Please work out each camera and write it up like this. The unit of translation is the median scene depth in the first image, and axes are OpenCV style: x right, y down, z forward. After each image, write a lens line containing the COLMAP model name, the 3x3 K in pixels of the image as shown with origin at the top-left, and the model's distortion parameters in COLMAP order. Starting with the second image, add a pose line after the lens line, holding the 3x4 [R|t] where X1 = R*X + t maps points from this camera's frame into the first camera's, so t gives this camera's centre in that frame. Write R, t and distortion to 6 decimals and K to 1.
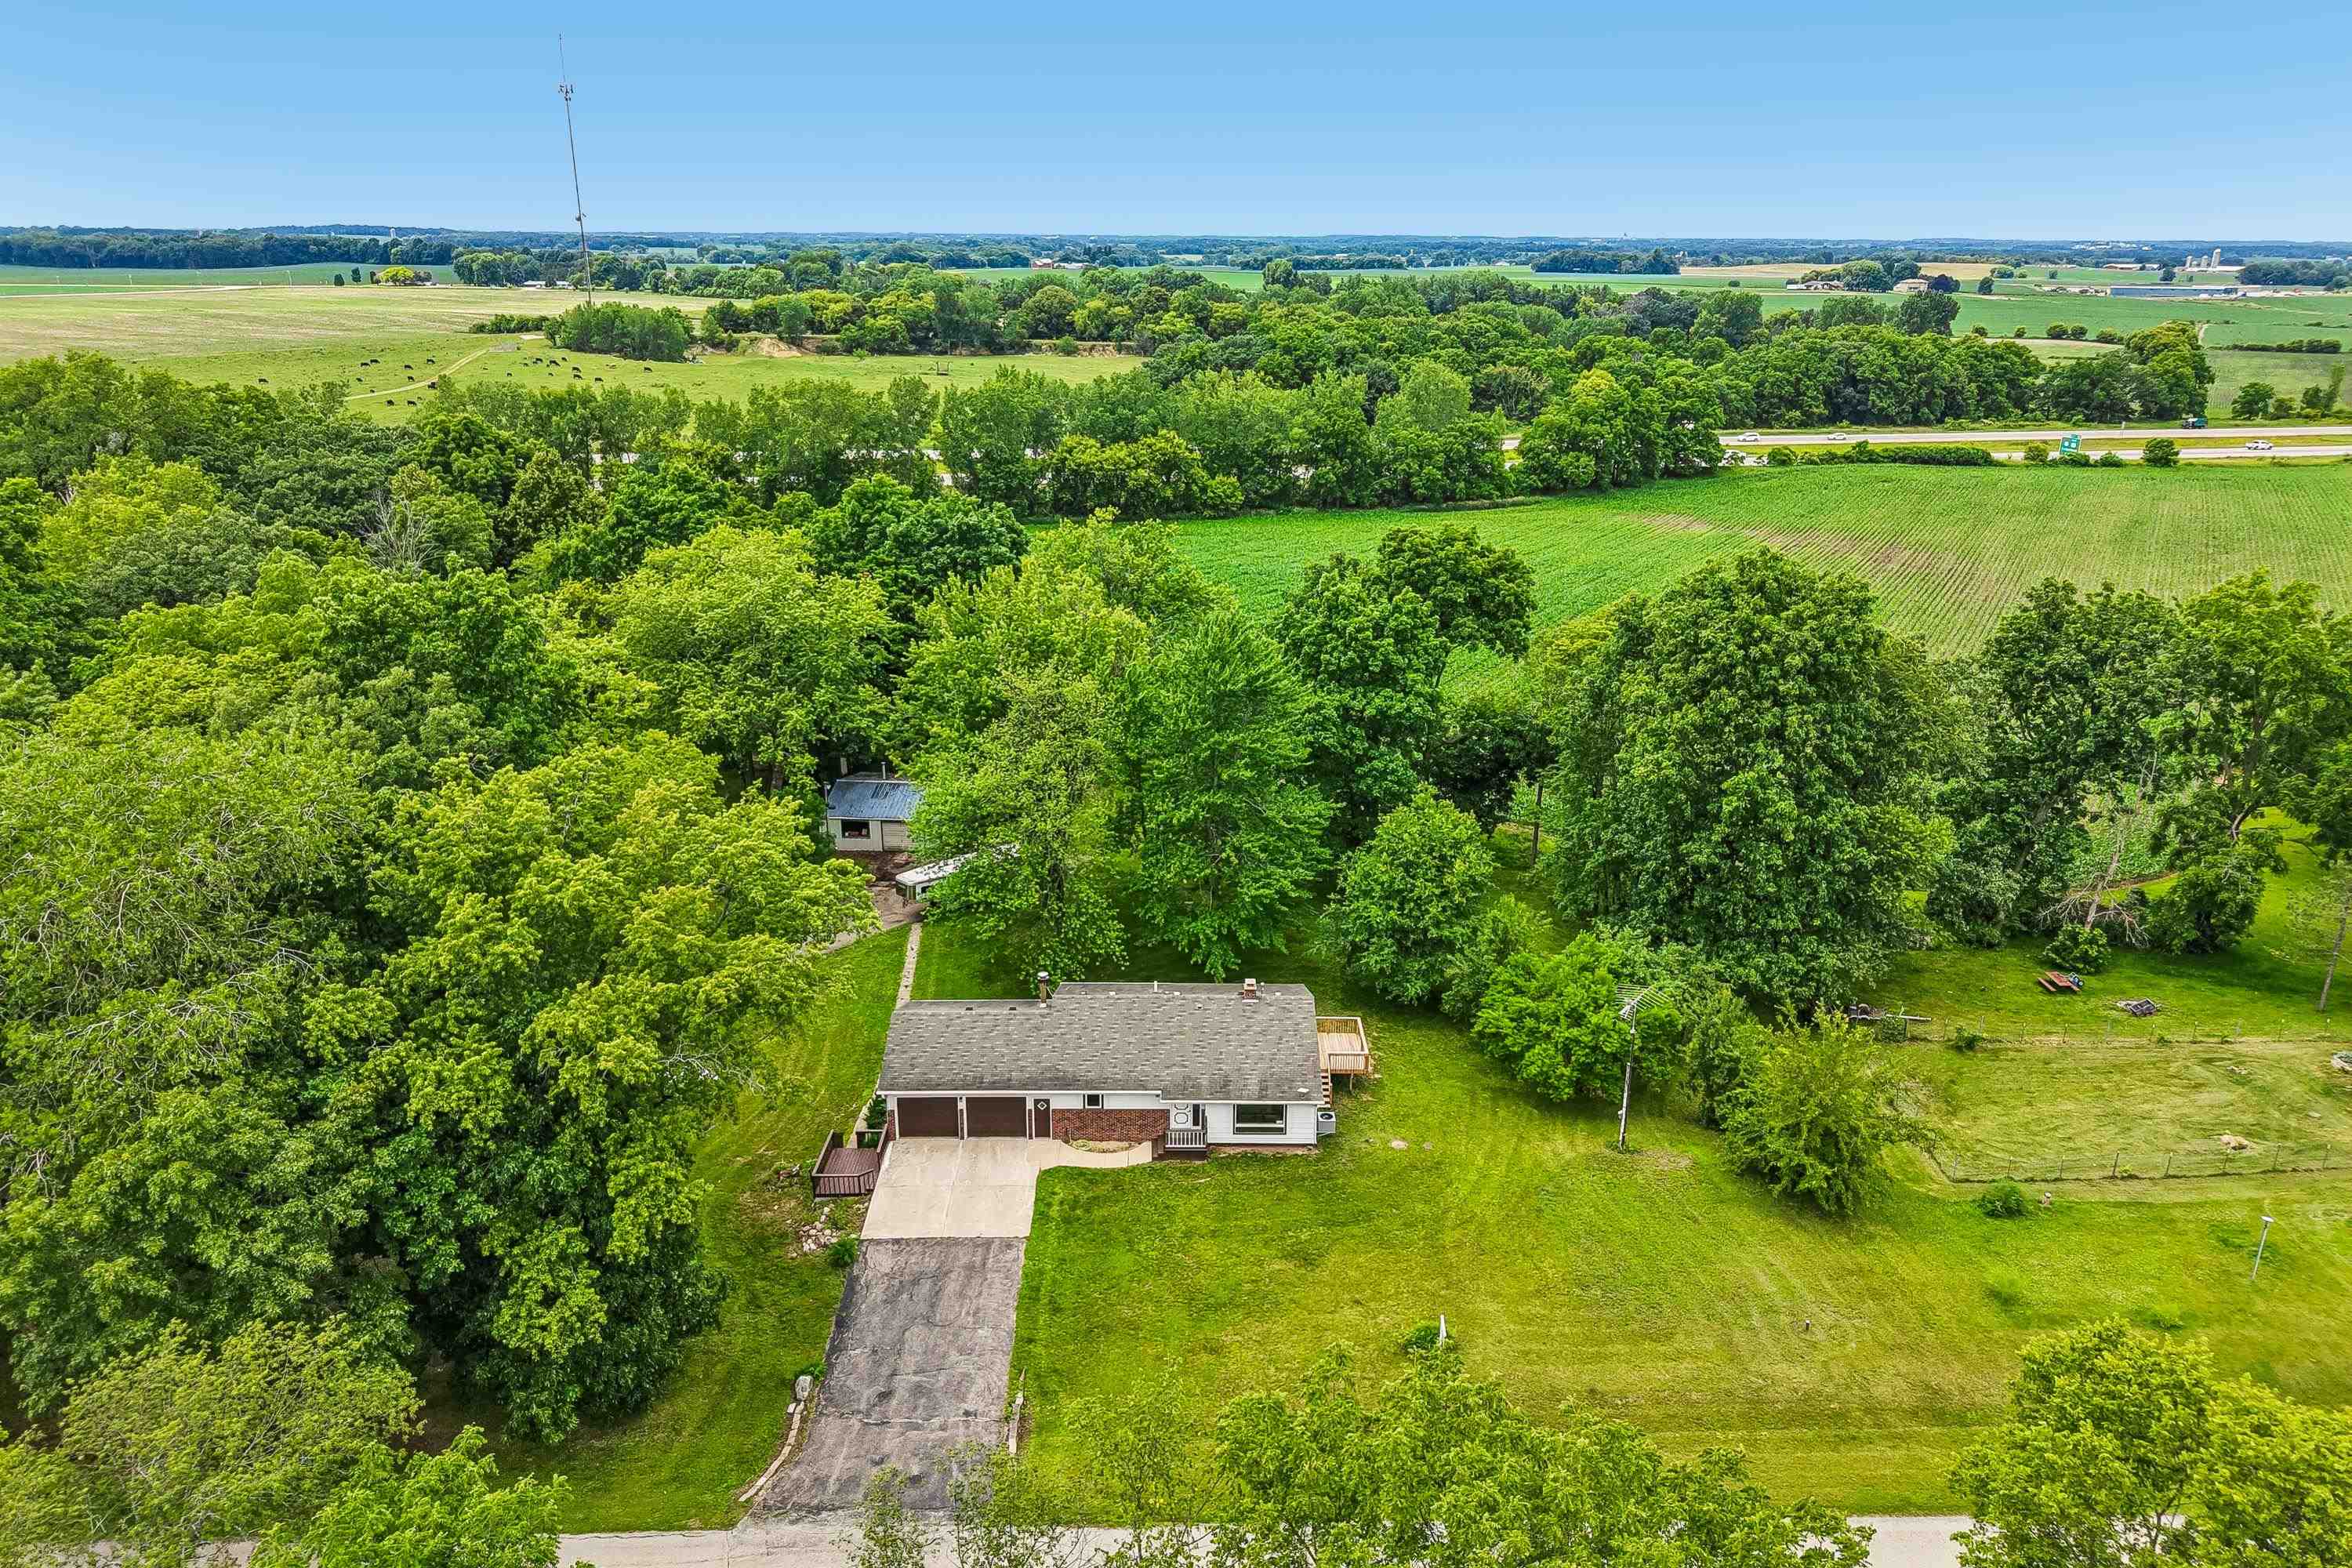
lens RADIAL K [[1596.8, 0, 1168.0], [0, 1596.8, 770.9], [0, 0, 1]] dist [0.056955, -0.090854]
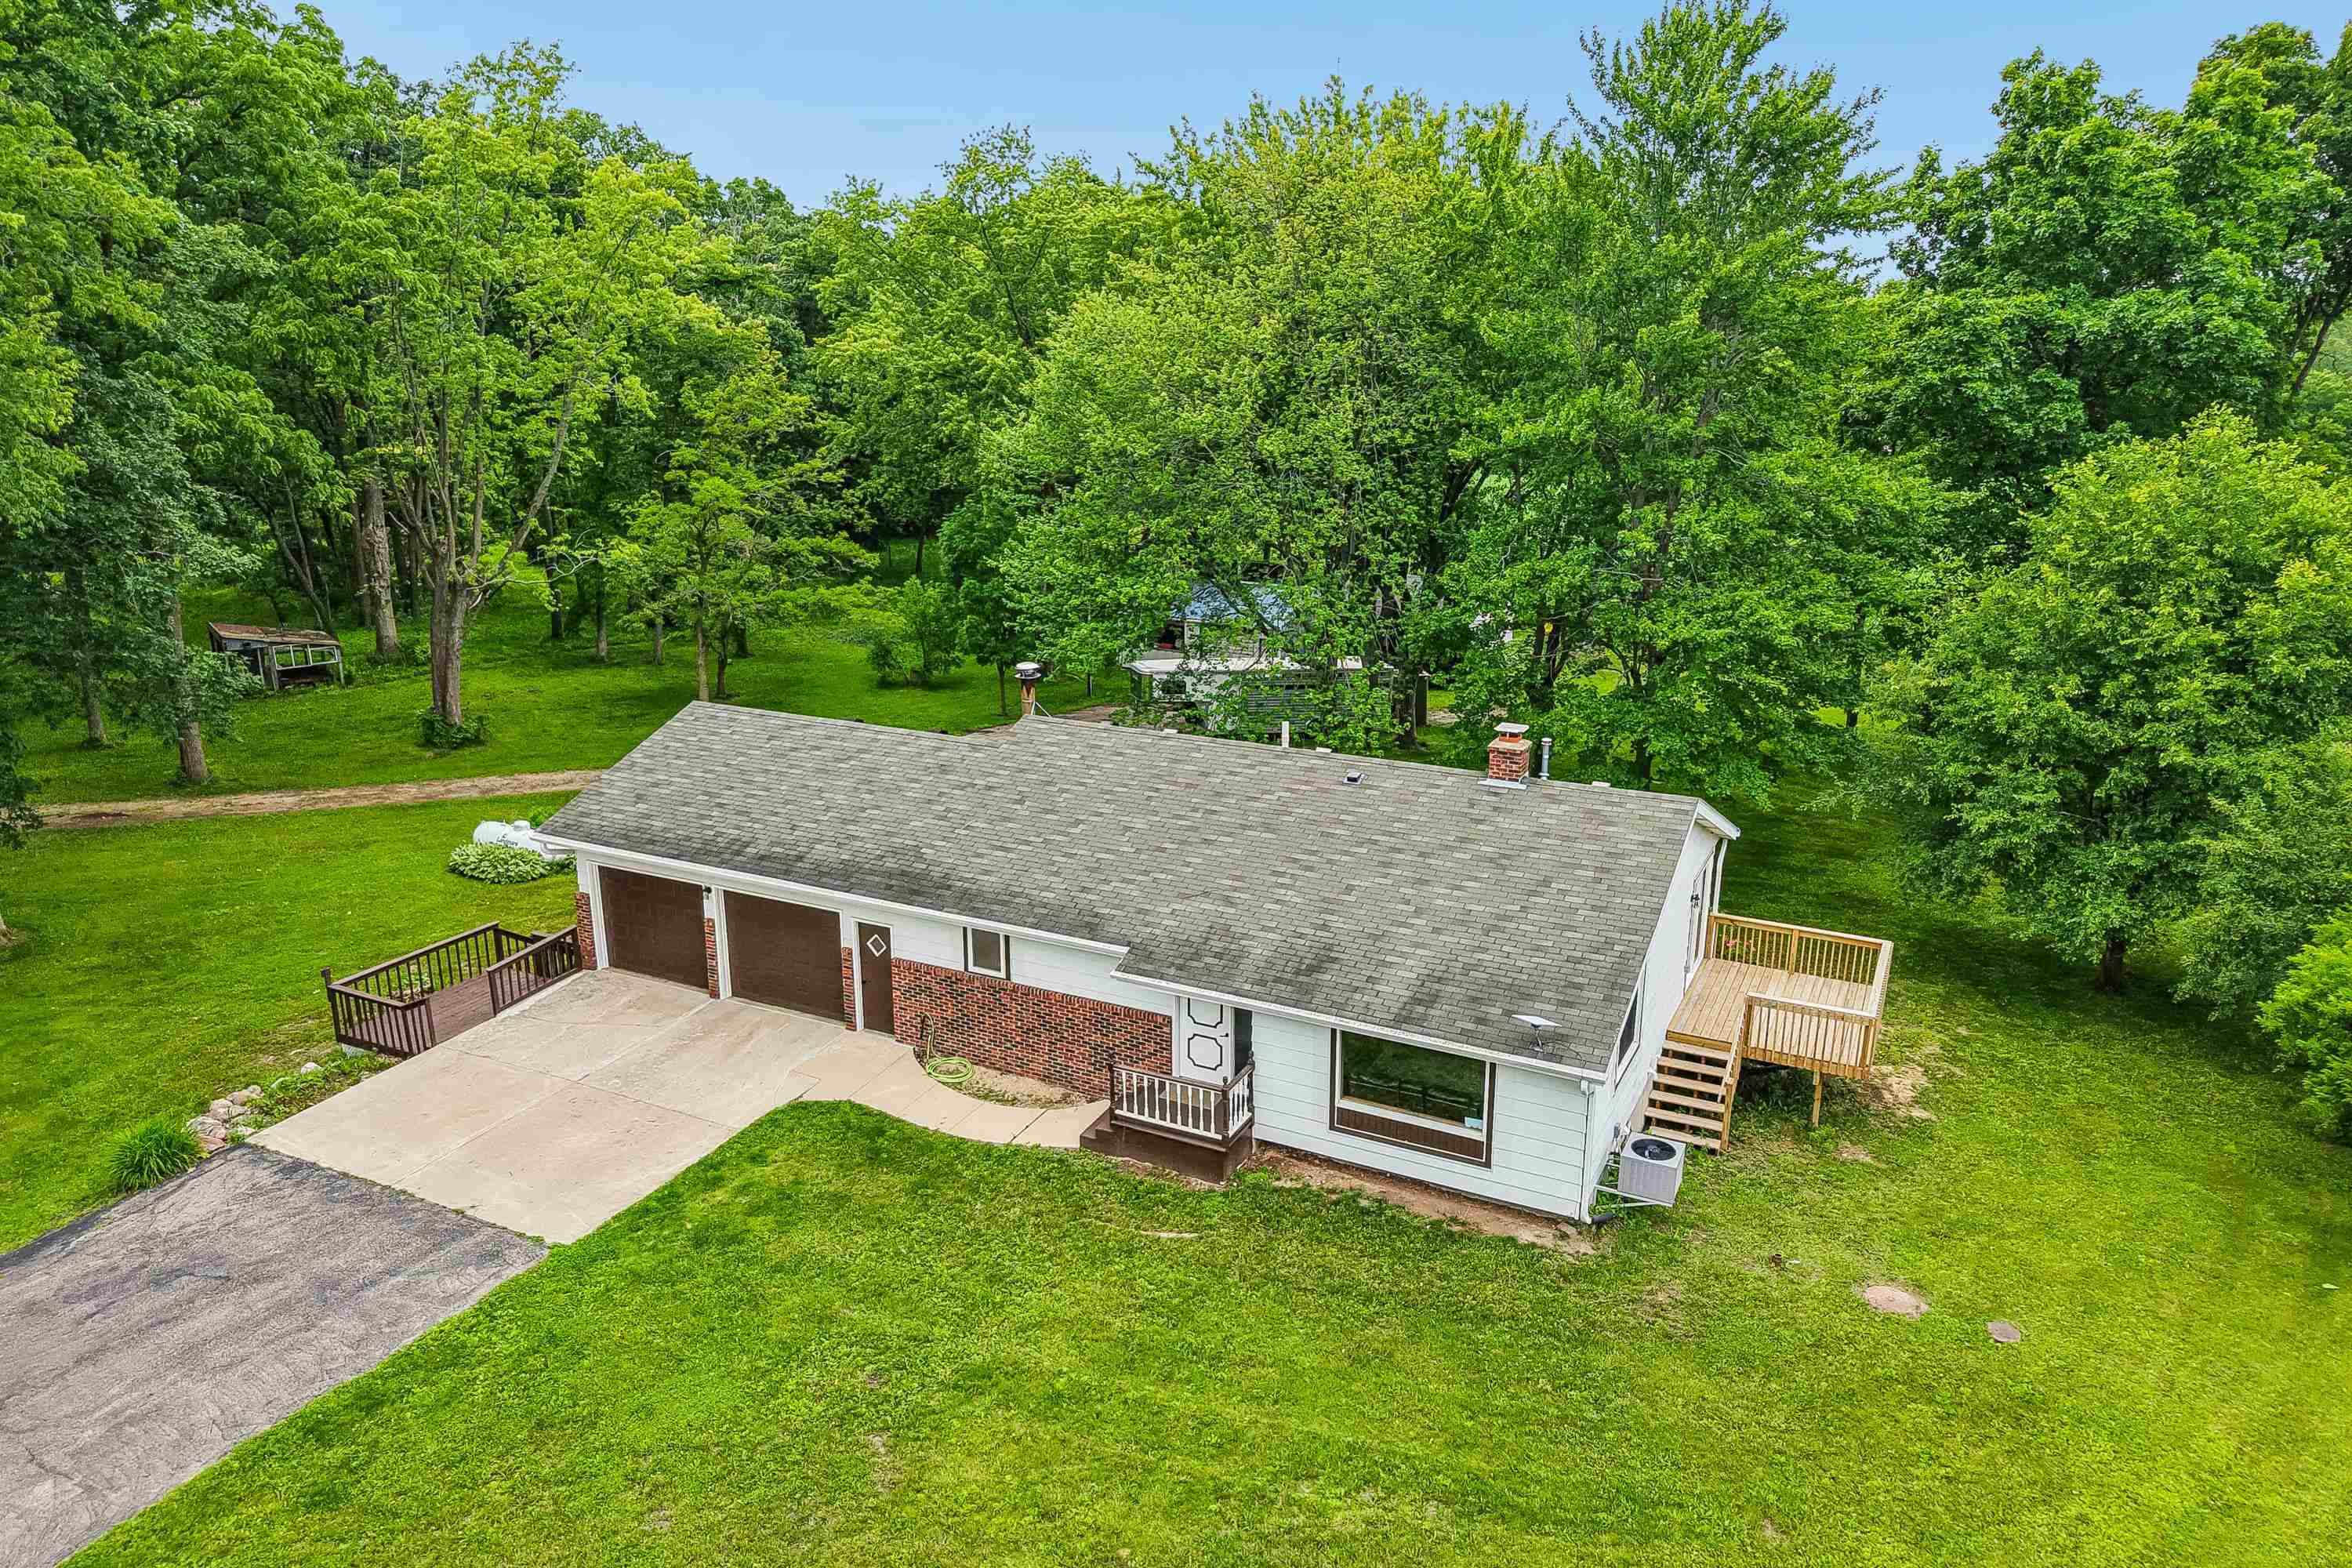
lens RADIAL K [[1596.8, 0, 1168.0], [0, 1596.8, 770.9], [0, 0, 1]] dist [0.056955, -0.090854]
pose [[0.888442, 0.119885, -0.443055, 0.147973], [-0.146238, 0.988917, -0.025658, 0.170024], [0.435068, 0.087587, 0.896127, 0.694492]]
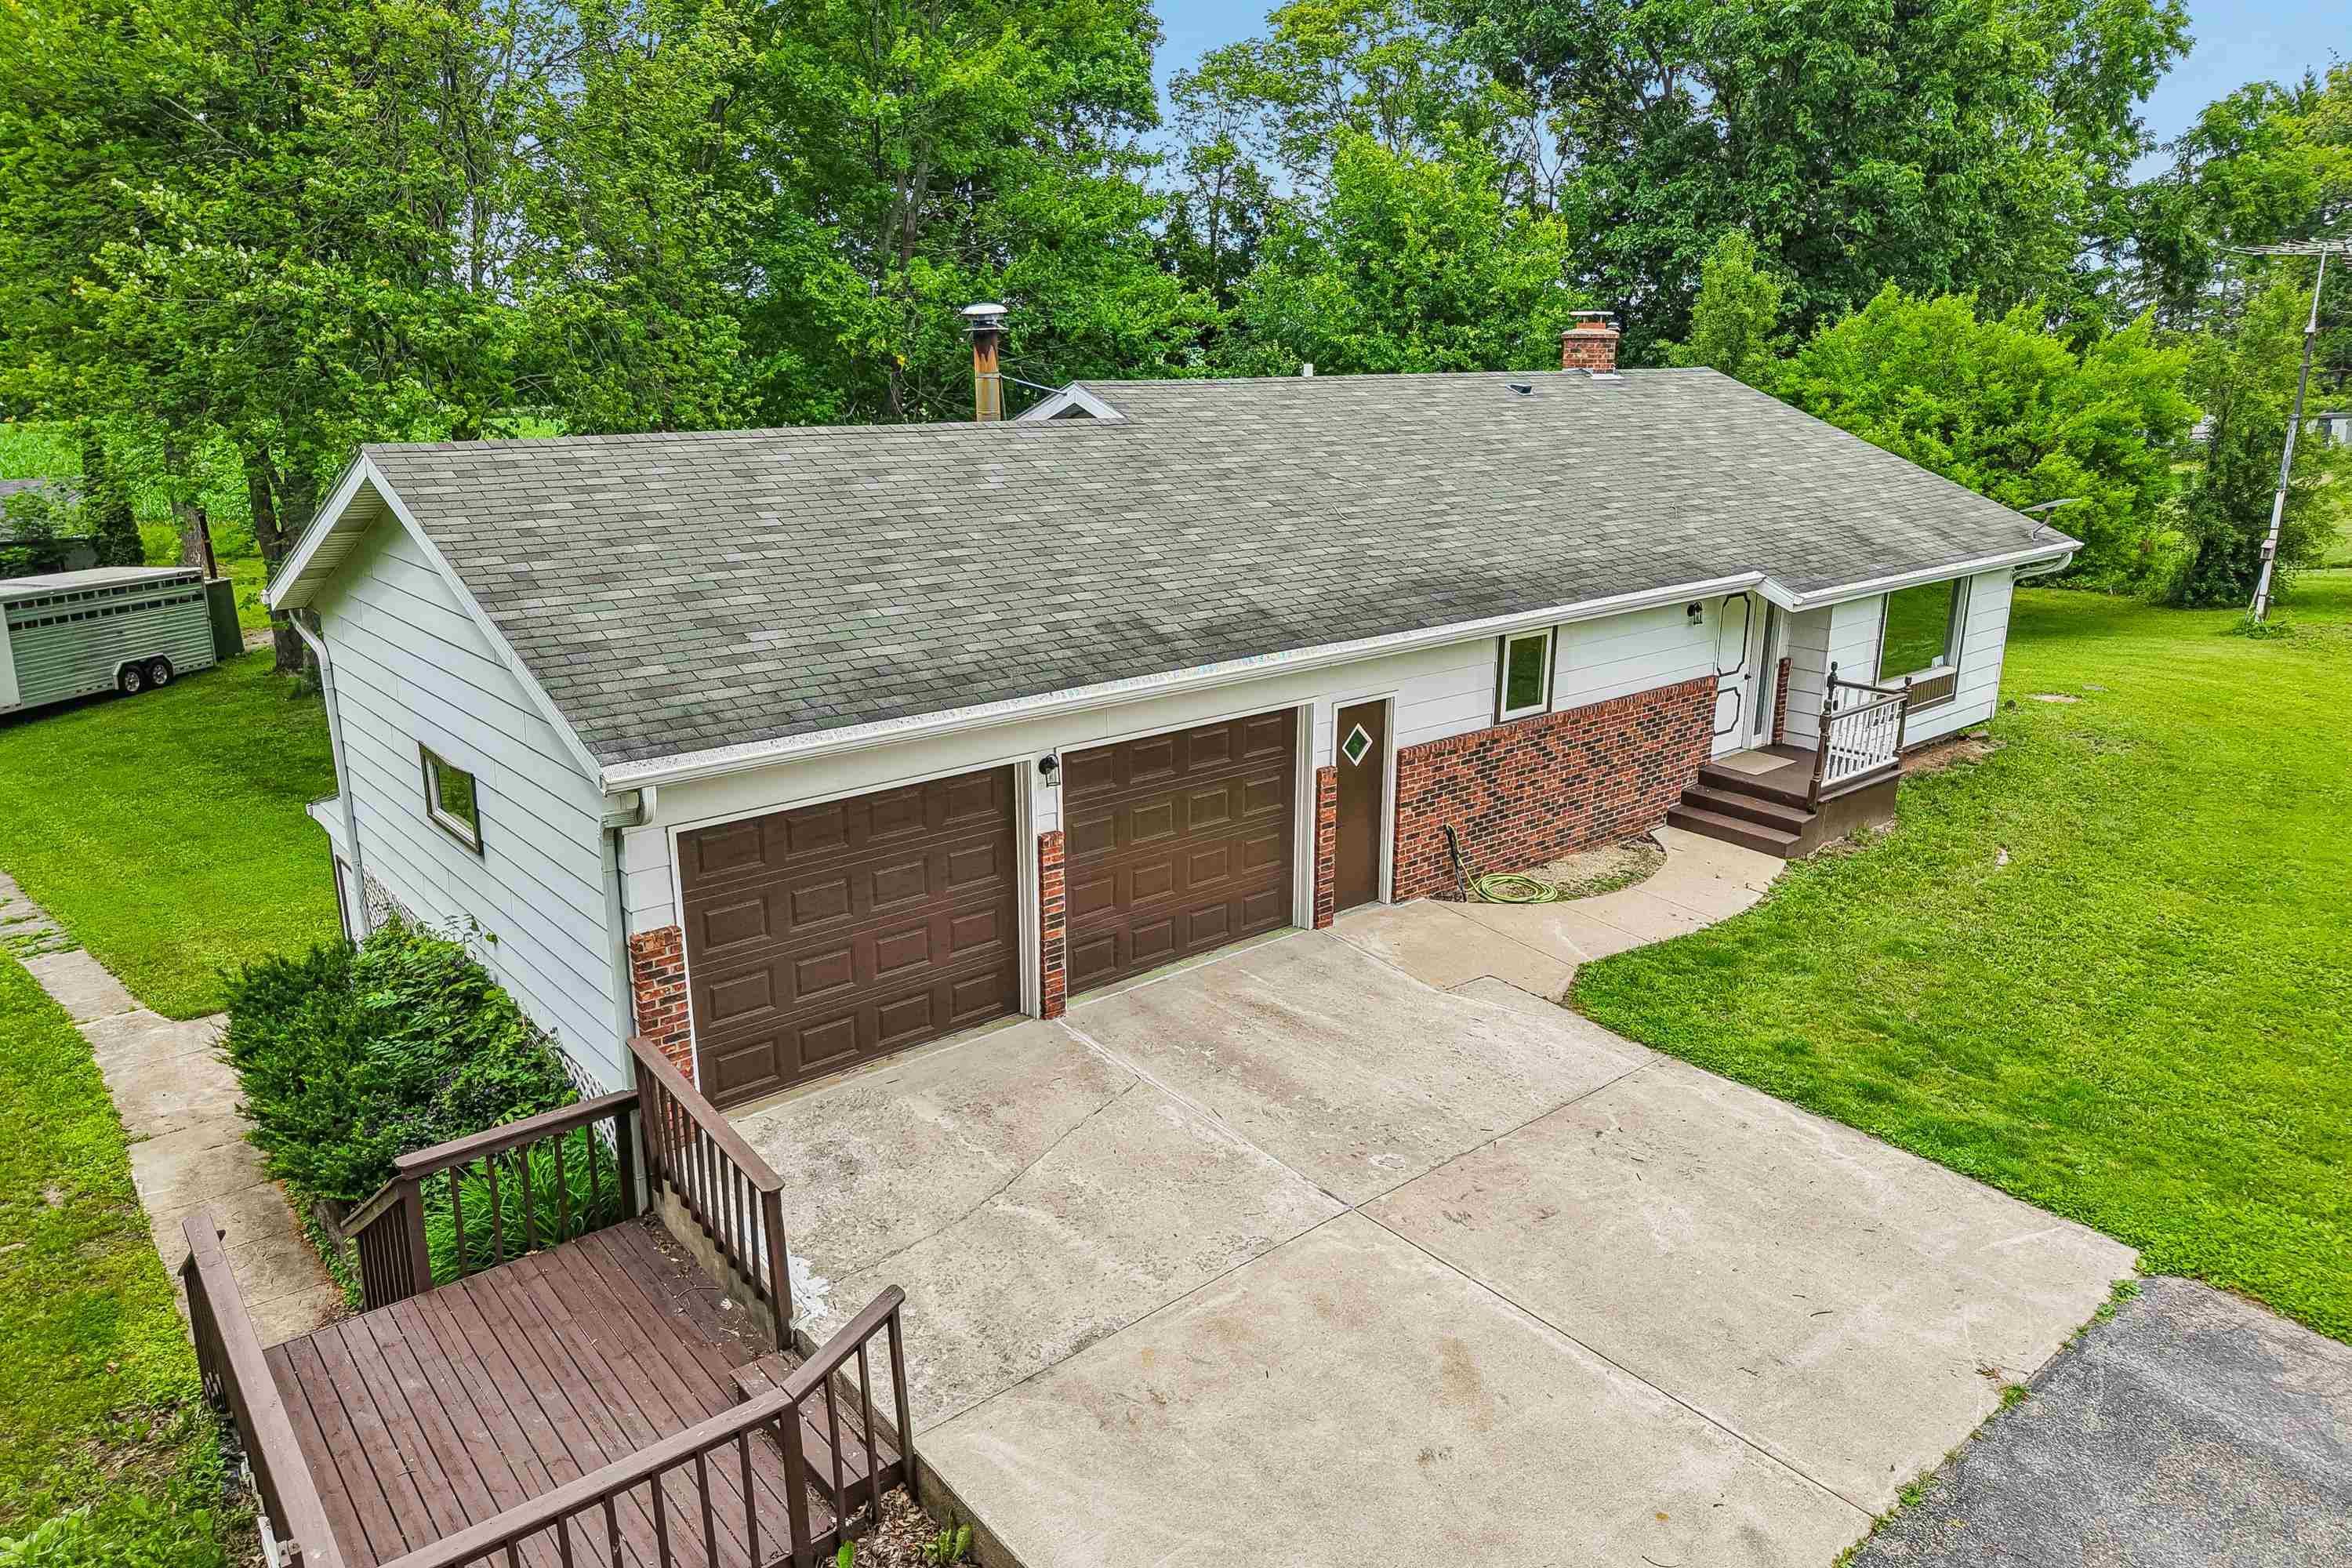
lens RADIAL K [[1591.8, 0, 1176.0], [0, 1591.8, 784.0], [0, 0, 1]] dist [0.006772, -0.004088]
pose [[0.759895, -0.176669, 0.625578, -0.227466], [0.208530, 0.977750, 0.022823, 0.207282], [-0.615691, 0.113109, 0.779828, 0.866626]]
